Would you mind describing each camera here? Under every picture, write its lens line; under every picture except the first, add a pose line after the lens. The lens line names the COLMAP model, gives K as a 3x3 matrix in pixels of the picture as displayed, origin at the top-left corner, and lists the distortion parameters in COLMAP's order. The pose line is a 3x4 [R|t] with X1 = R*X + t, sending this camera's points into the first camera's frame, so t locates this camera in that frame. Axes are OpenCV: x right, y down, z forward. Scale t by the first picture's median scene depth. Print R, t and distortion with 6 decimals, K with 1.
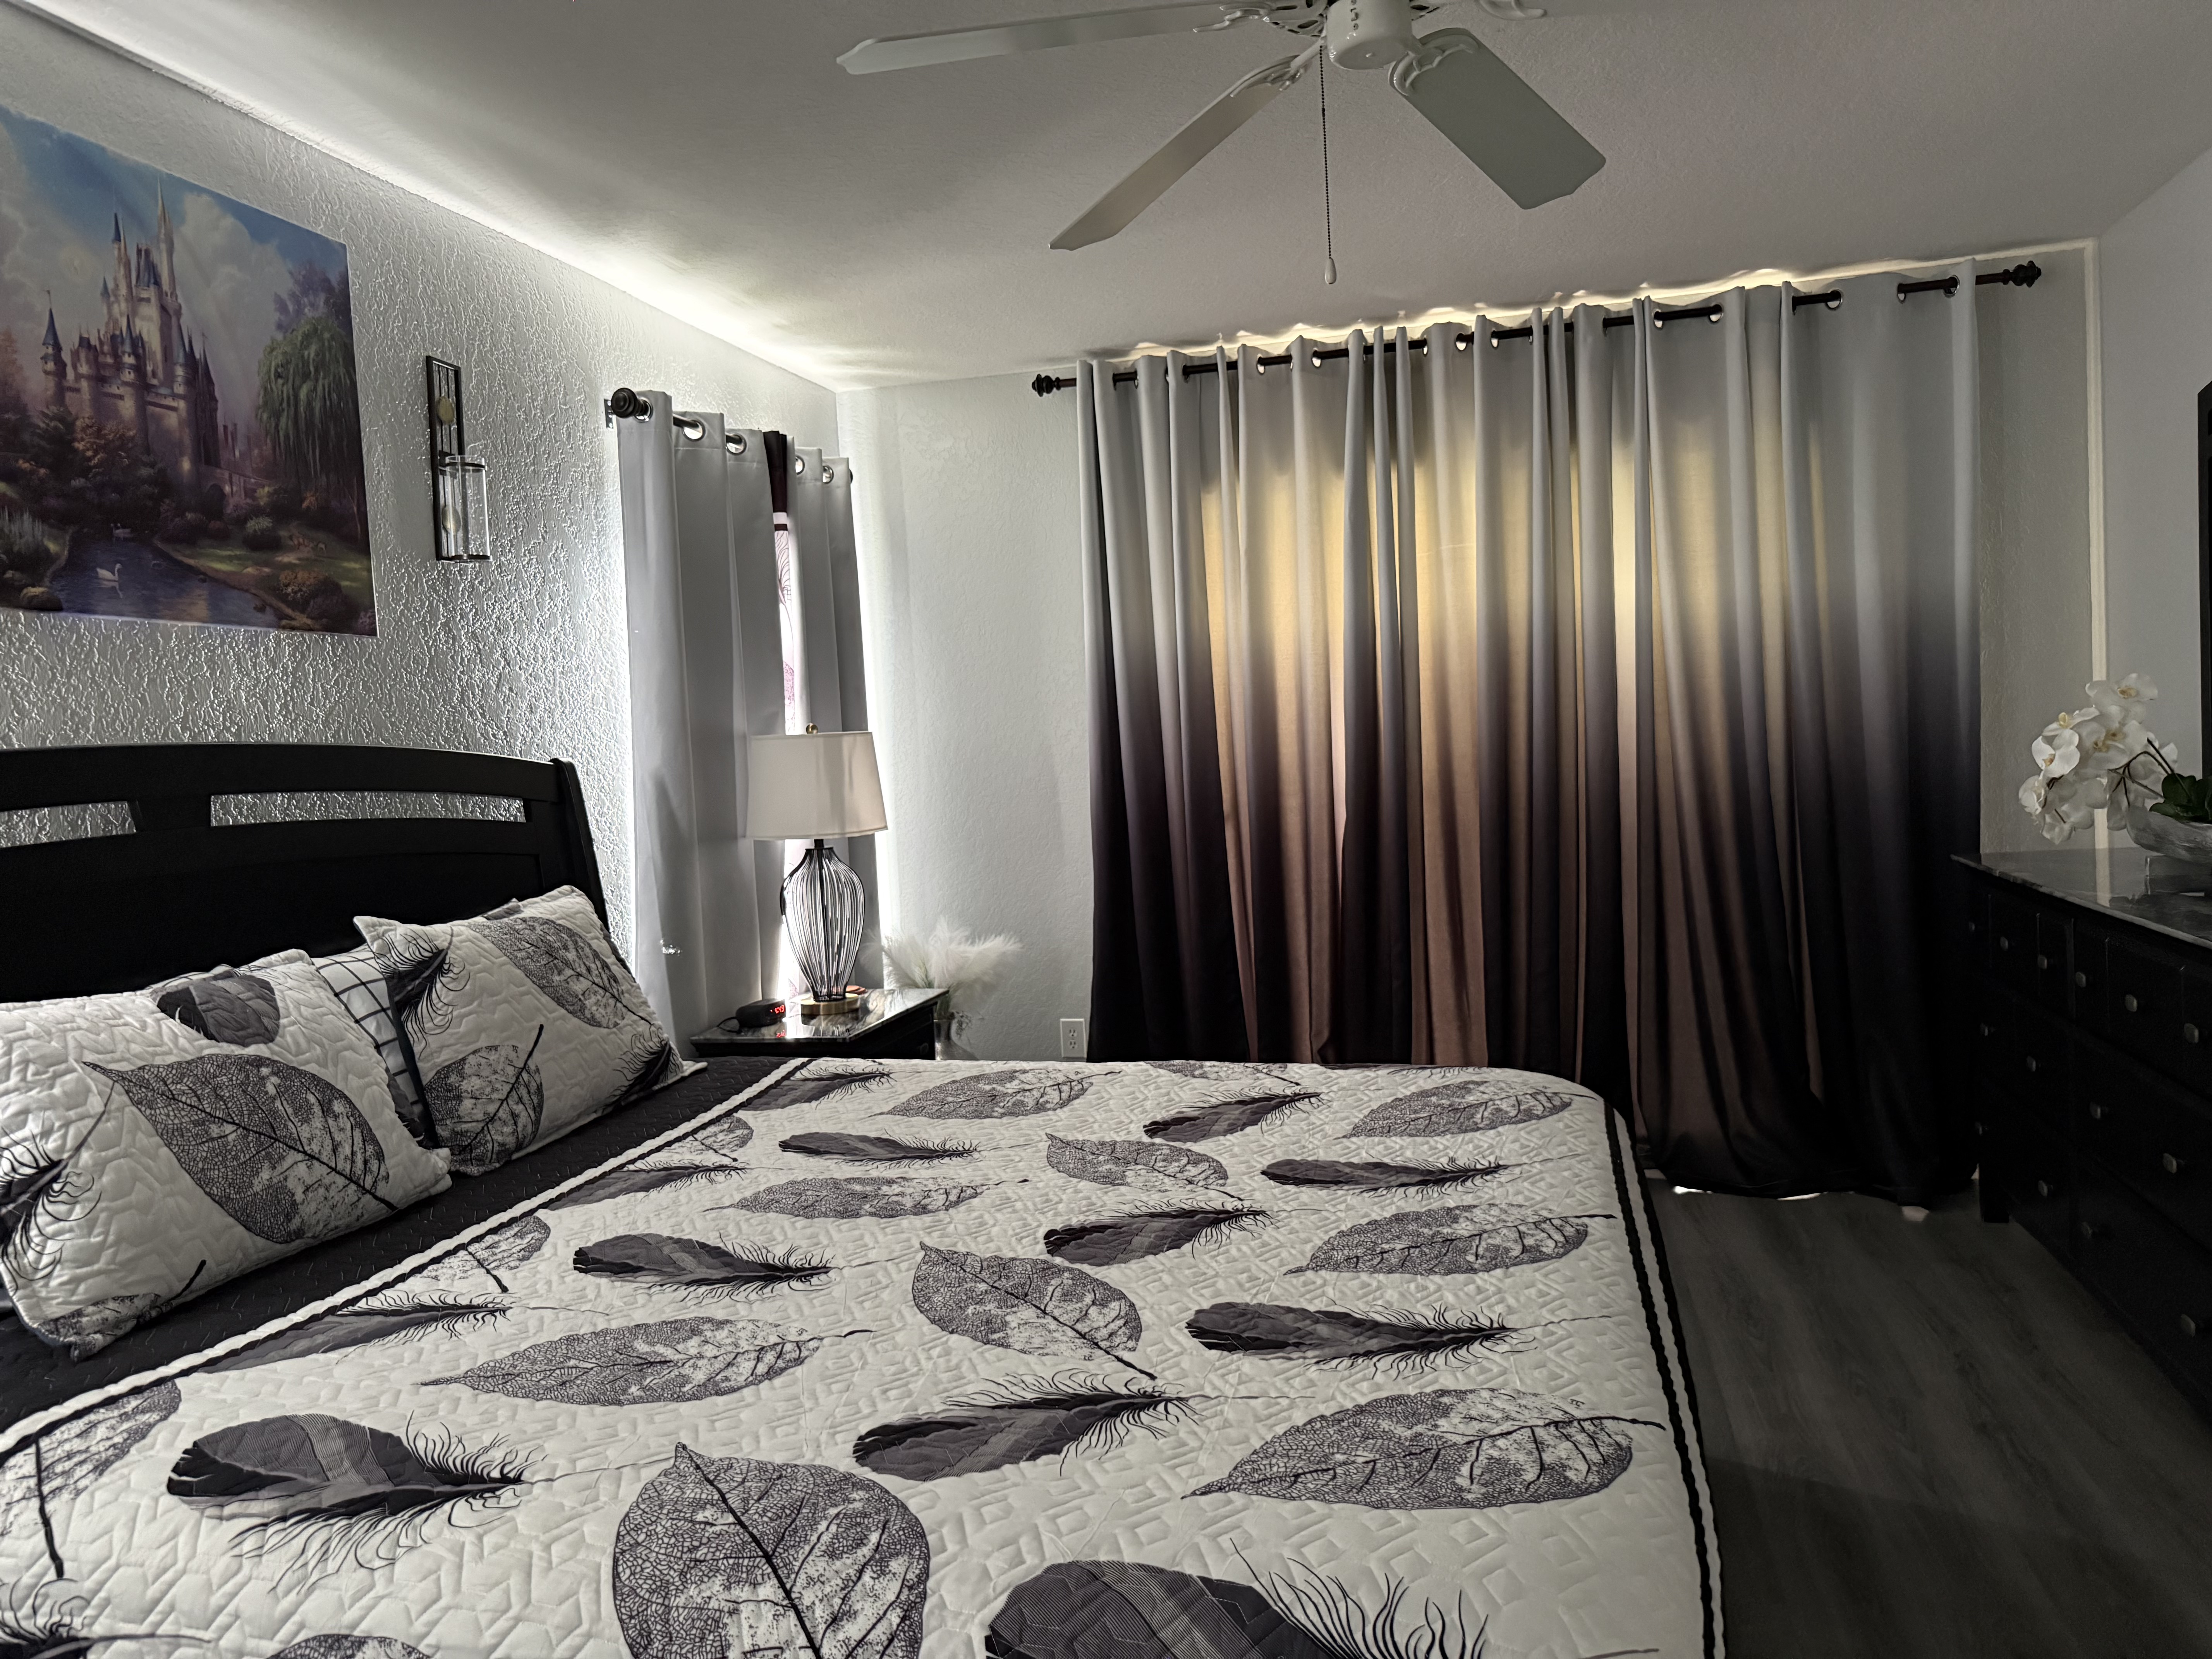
lens RADIAL K [[1578.4, 0, 1093.9], [0, 1578.4, 792.7], [0, 0, 1]] dist [0.061226, -0.082059]
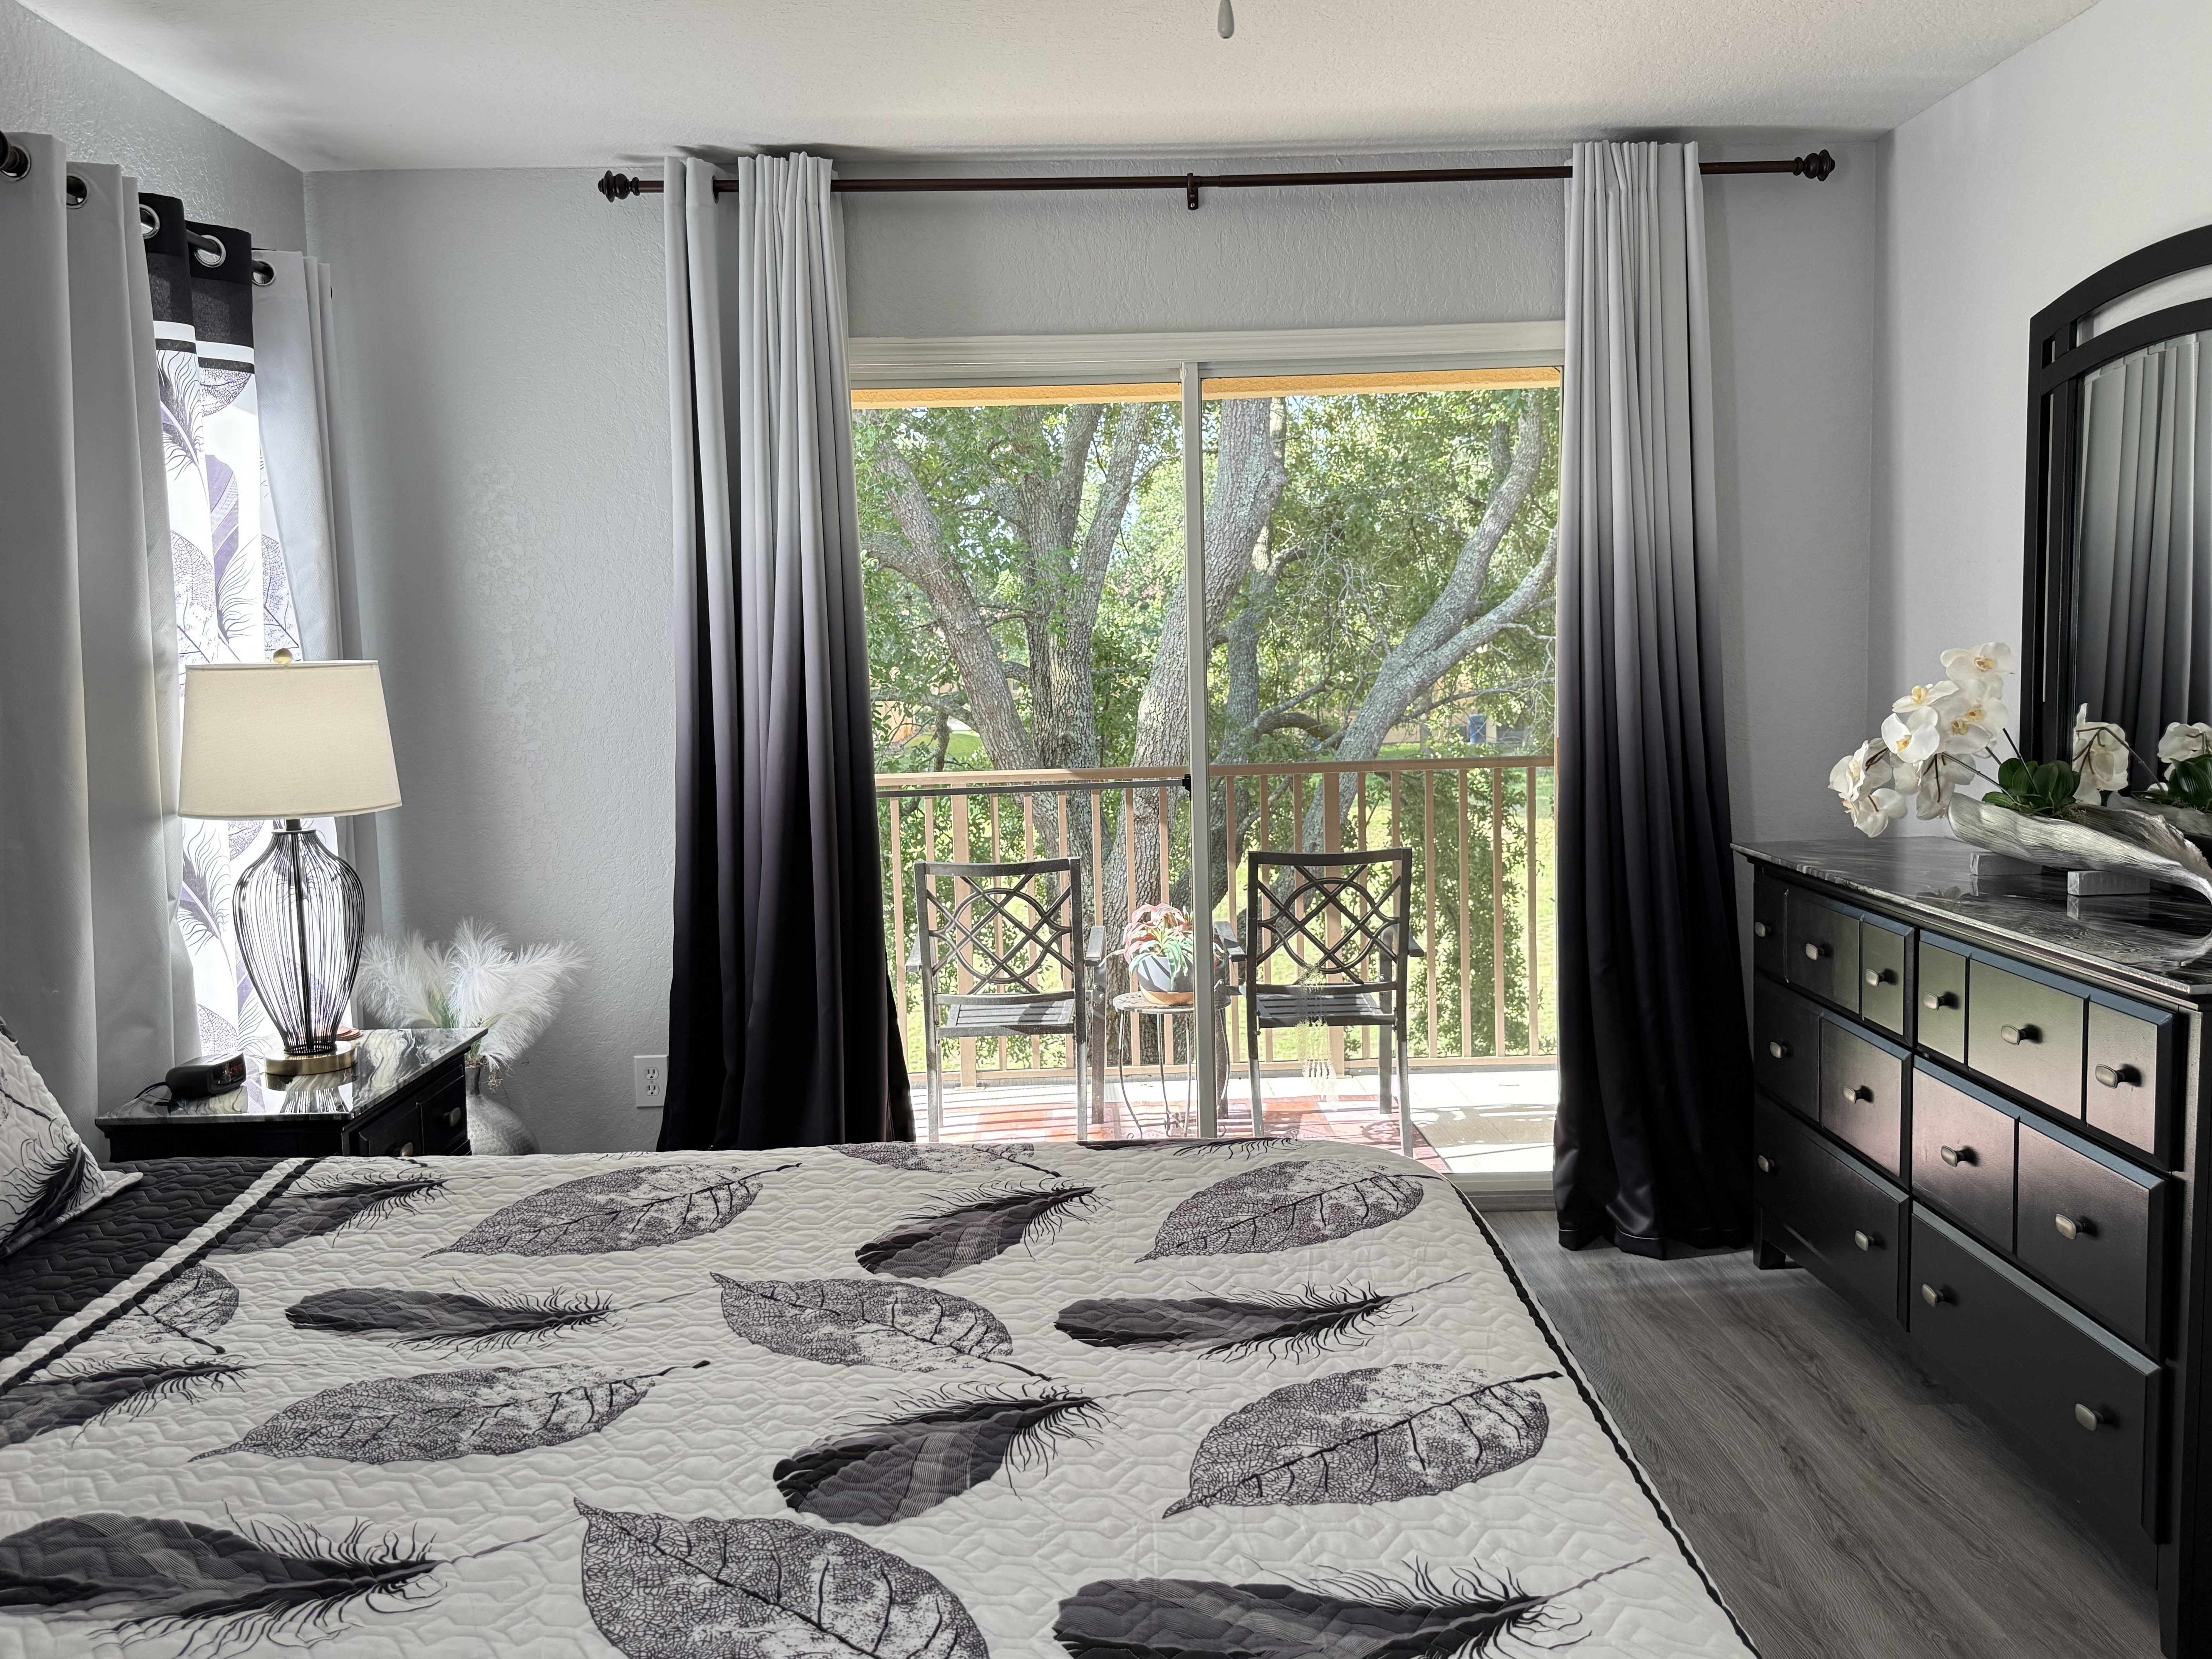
lens RADIAL K [[1854.0, 0, 1097.5], [0, 1854.0, 814.3], [0, 0, 1]] dist [0.072081, -0.107808]
pose [[0.963542, 0.004788, 0.267514, -0.090022], [-0.015910, 0.999096, 0.039423, -0.017529], [-0.267084, -0.042242, 0.962747, 0.196111]]
